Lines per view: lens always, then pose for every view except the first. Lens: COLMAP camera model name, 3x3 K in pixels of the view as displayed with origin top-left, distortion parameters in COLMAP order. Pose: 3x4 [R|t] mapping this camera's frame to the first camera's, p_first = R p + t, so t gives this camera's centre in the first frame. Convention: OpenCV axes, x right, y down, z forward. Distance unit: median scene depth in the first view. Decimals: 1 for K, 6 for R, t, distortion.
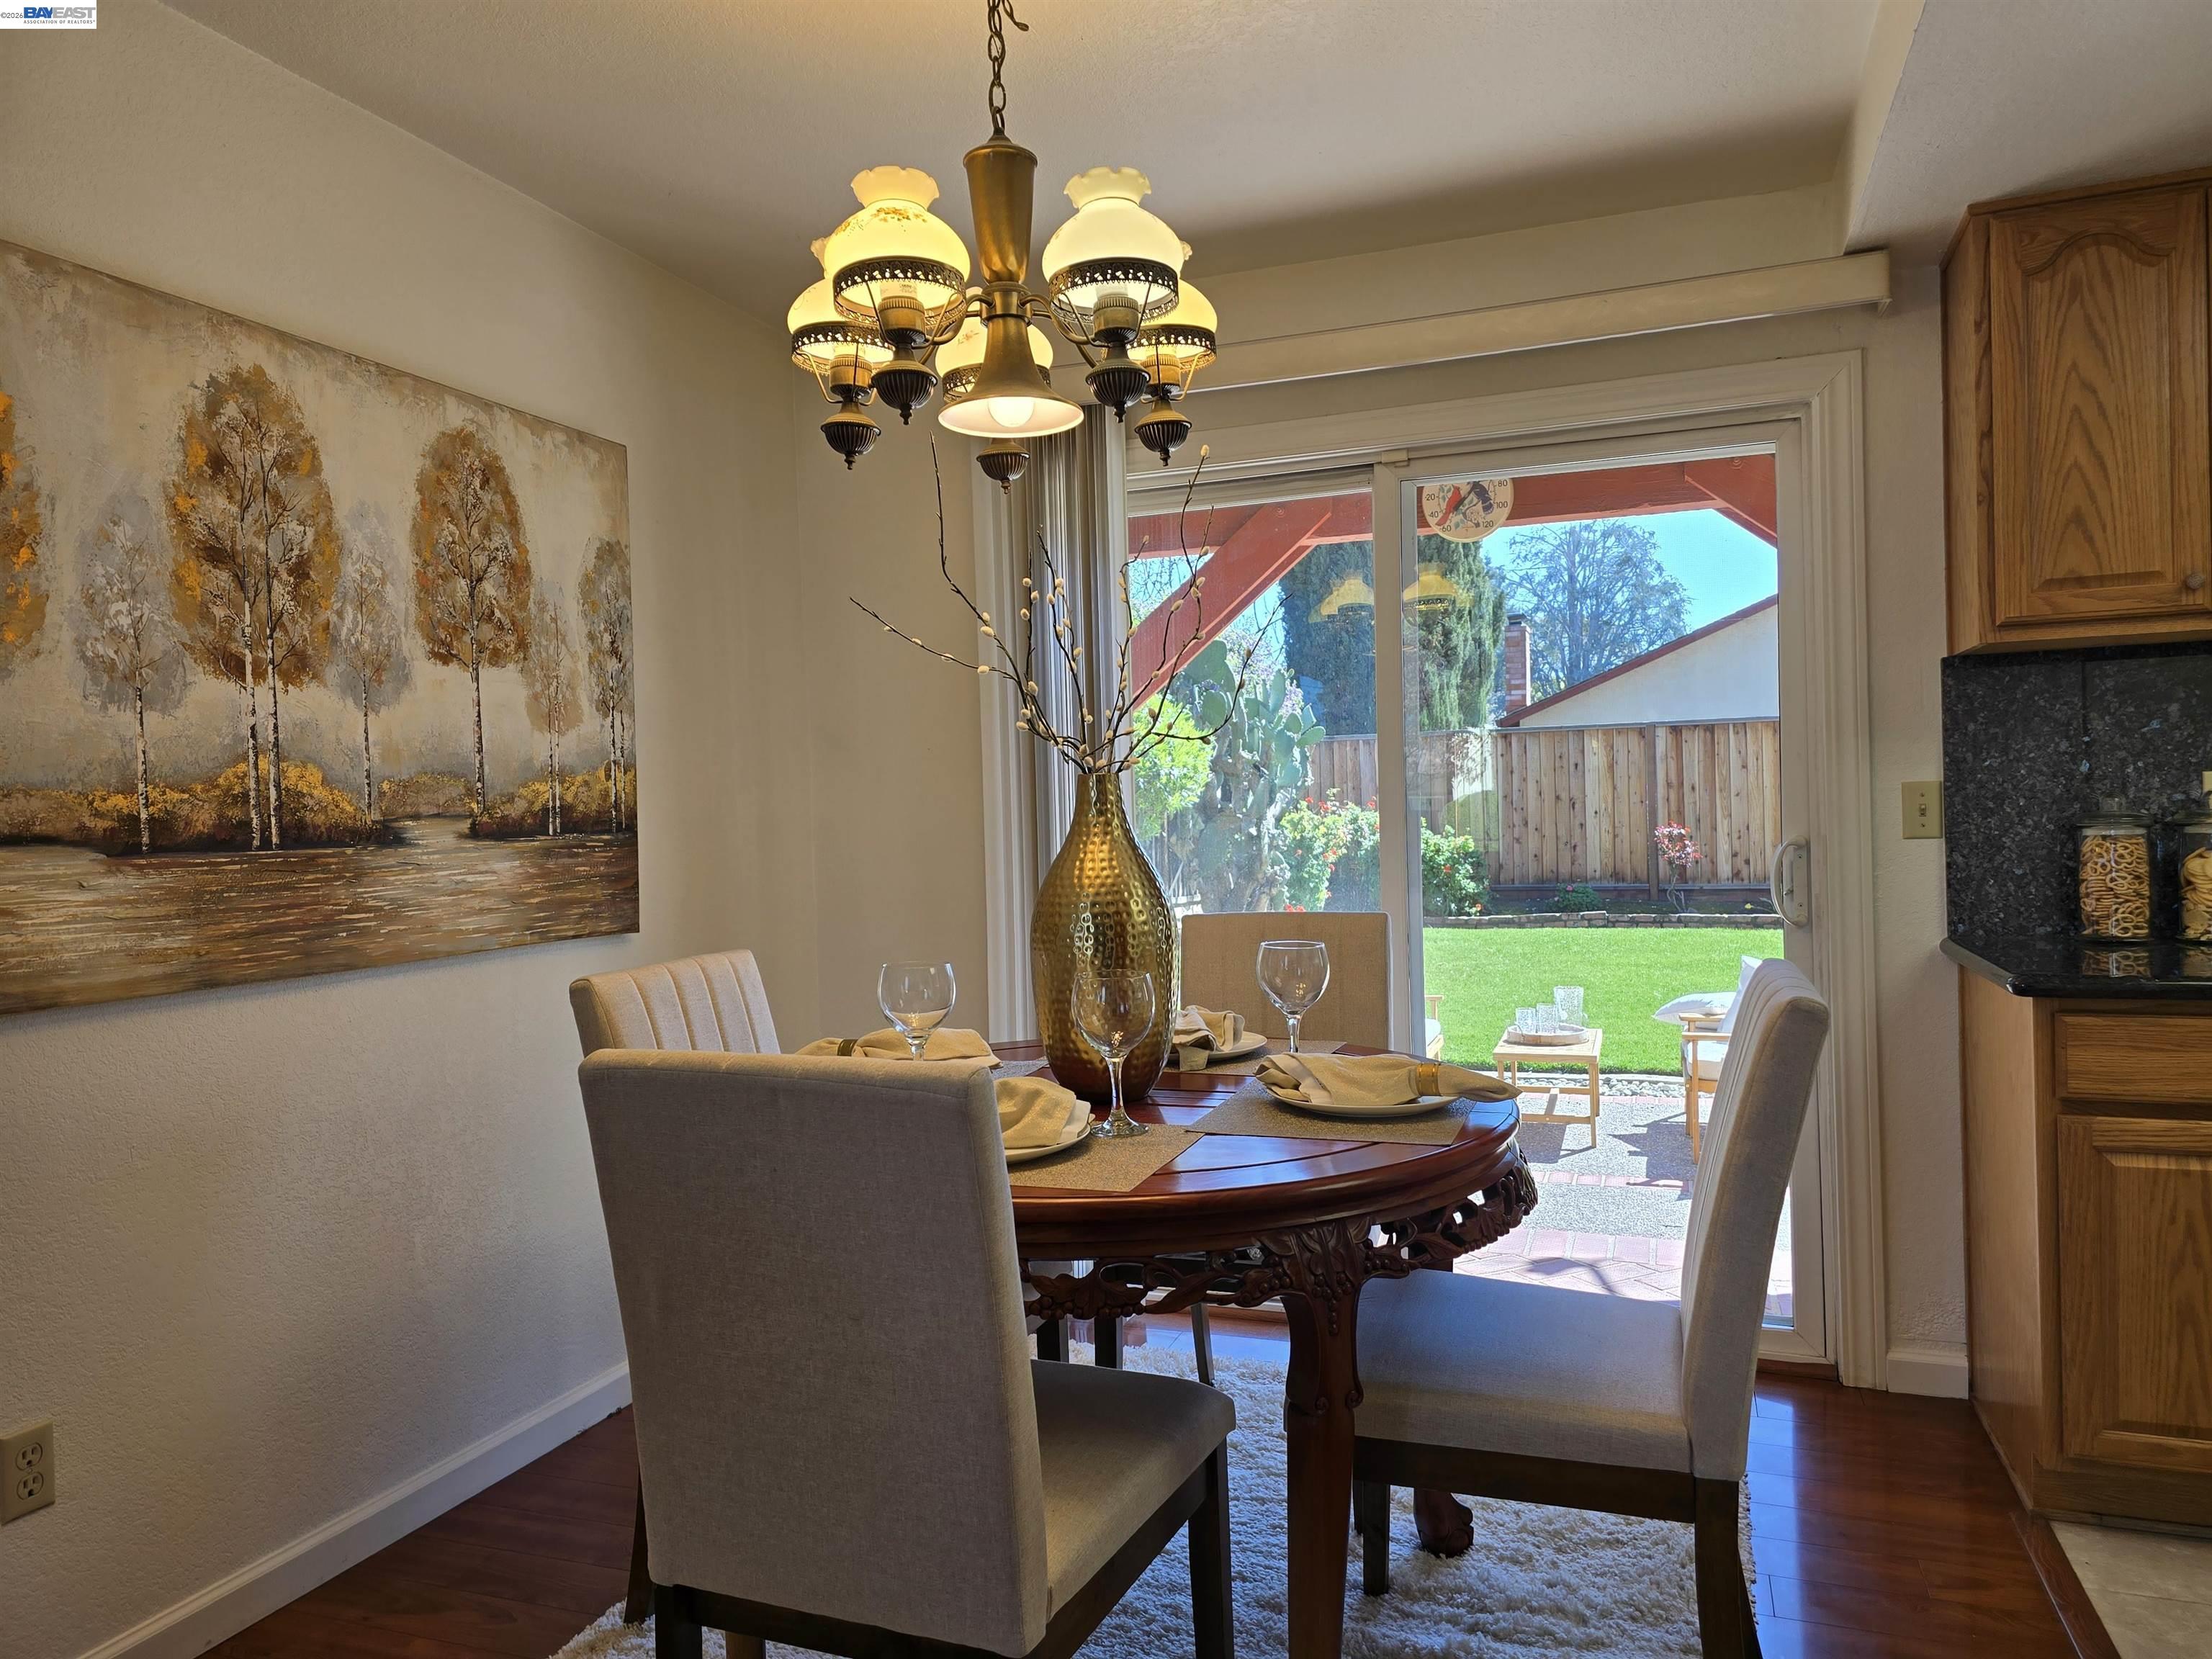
lens RADIAL K [[1478.8, 0, 1125.9], [0, 1478.8, 833.4], [0, 0, 1]] dist [0.073460, -0.065045]
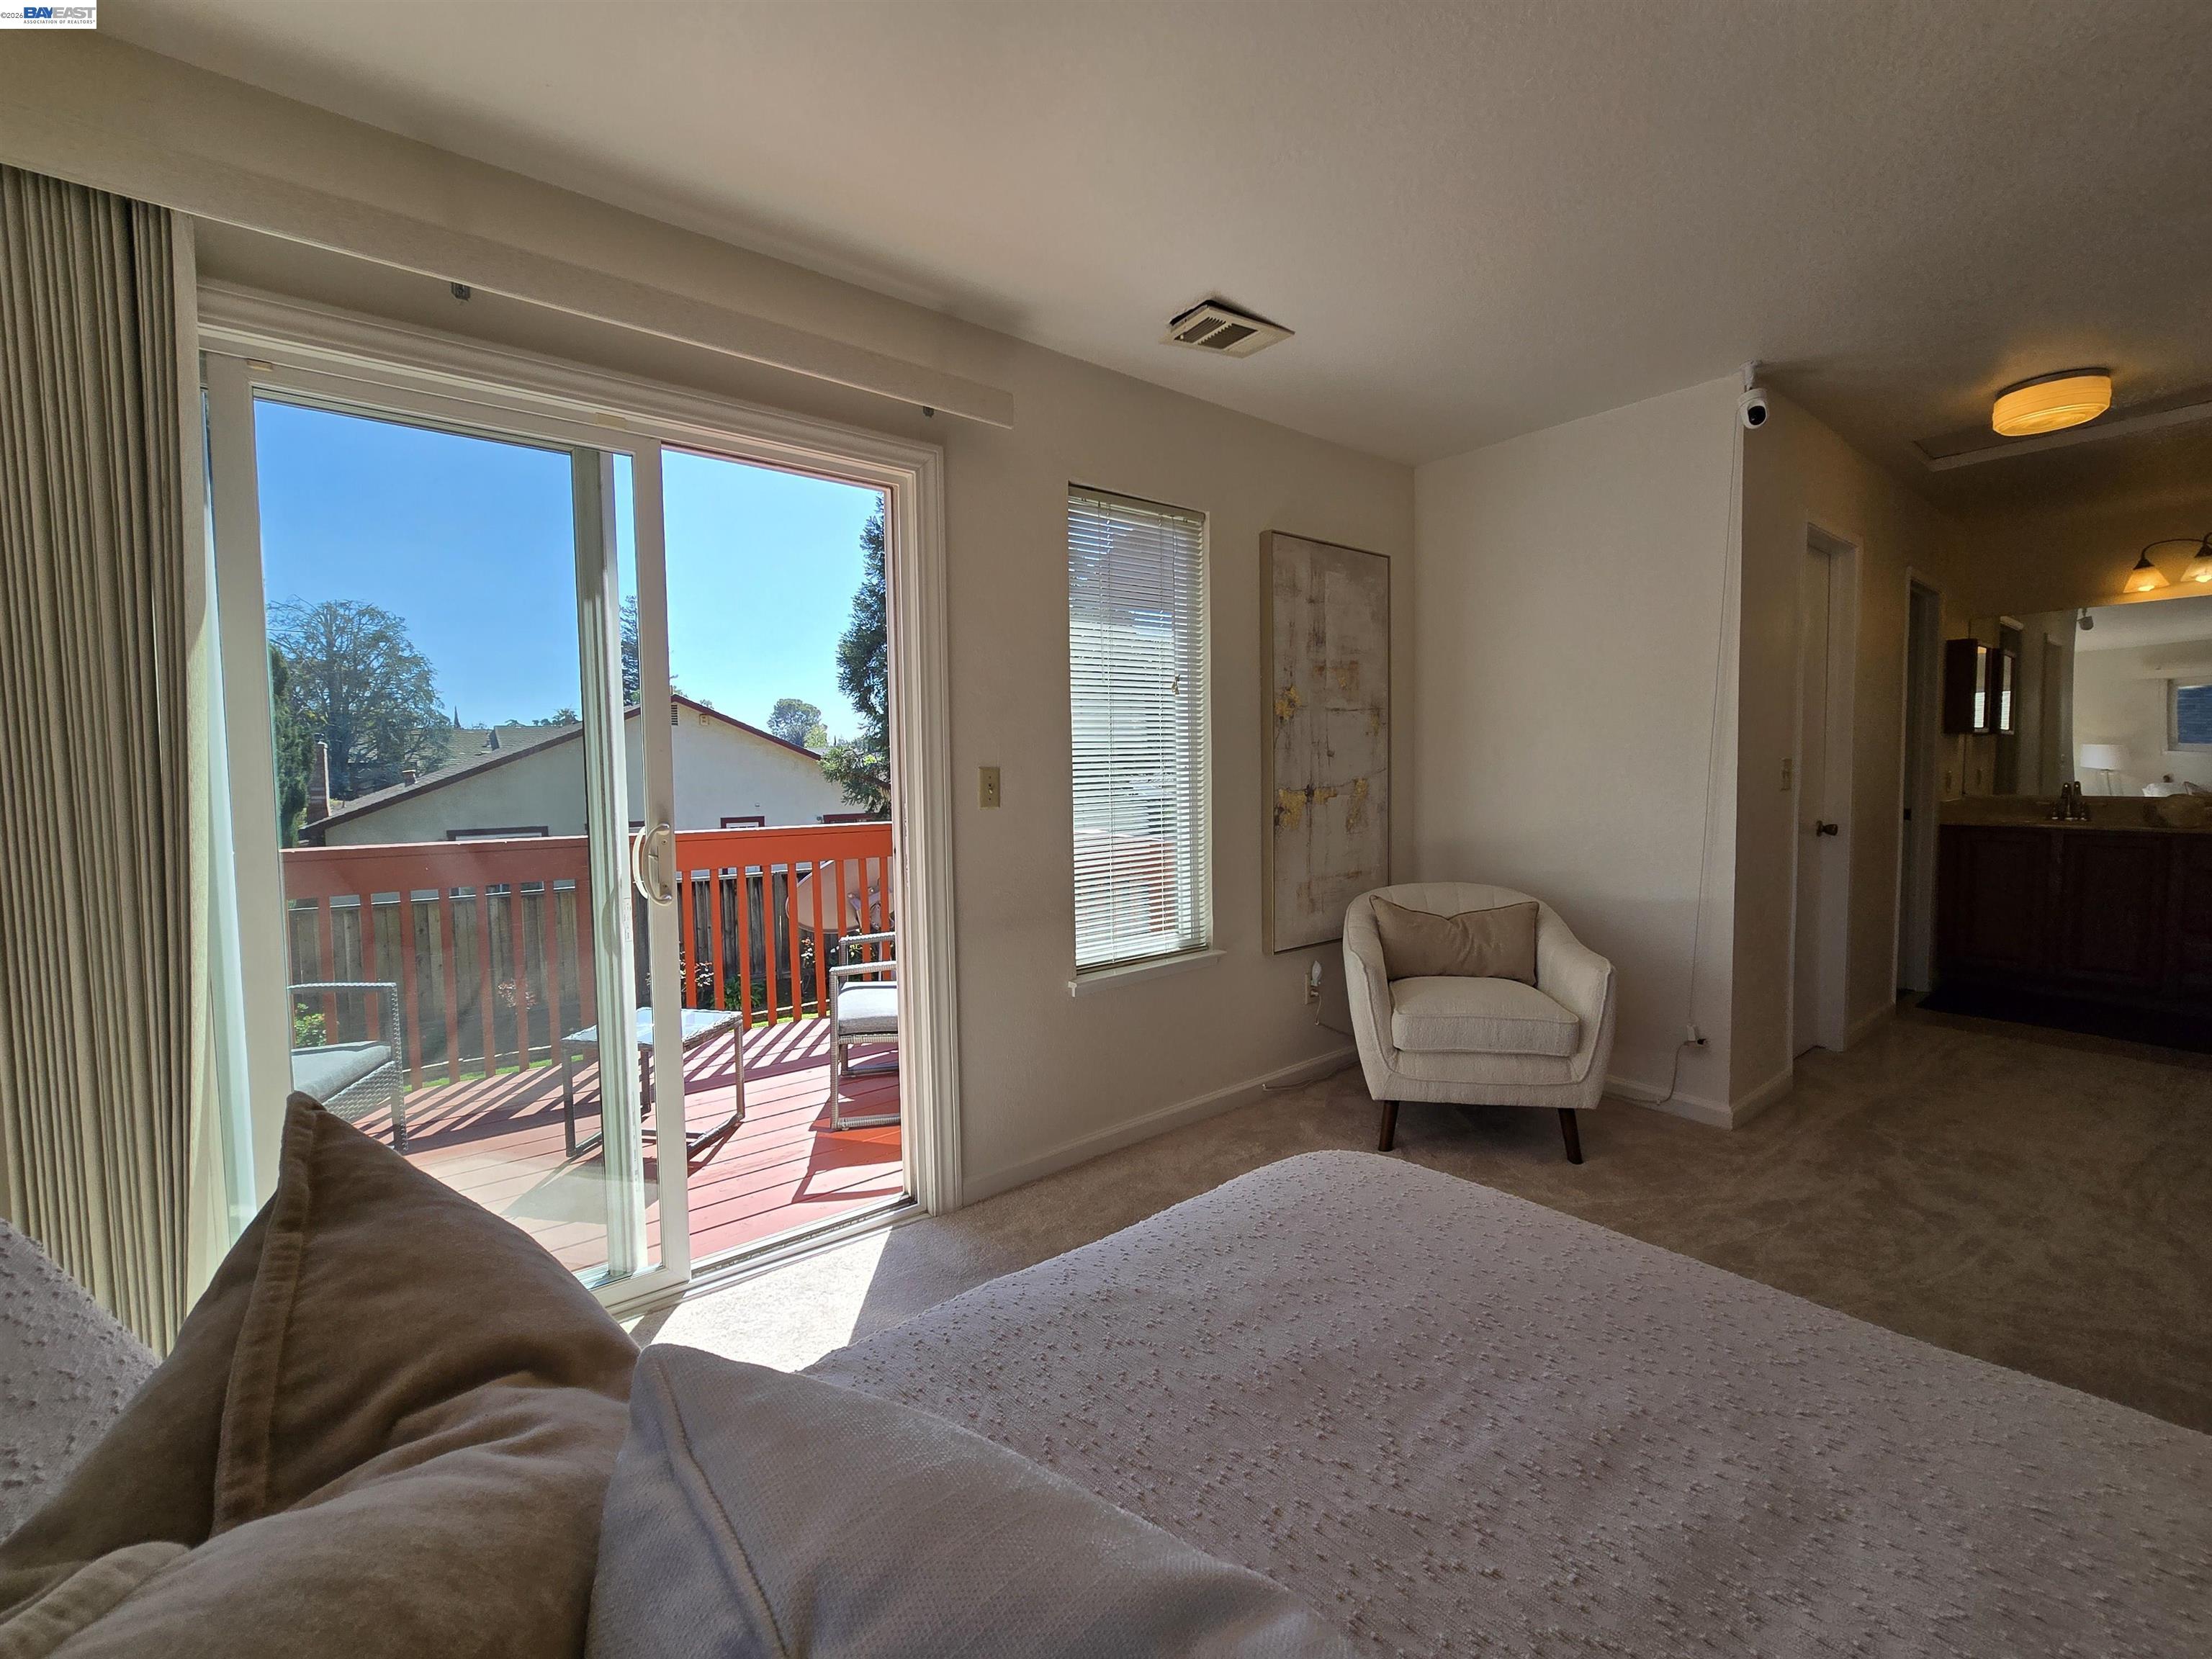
lens RADIAL K [[907.2, 0, 1116.0], [0, 907.2, 822.4], [0, 0, 1]] dist [-0.006105, 0.001442]
pose [[0.525217, -0.031699, 0.850378, -0.157380], [0.008281, 0.999449, 0.032141, -0.552595], [-0.850928, -0.009839, 0.525190, 0.257715]]
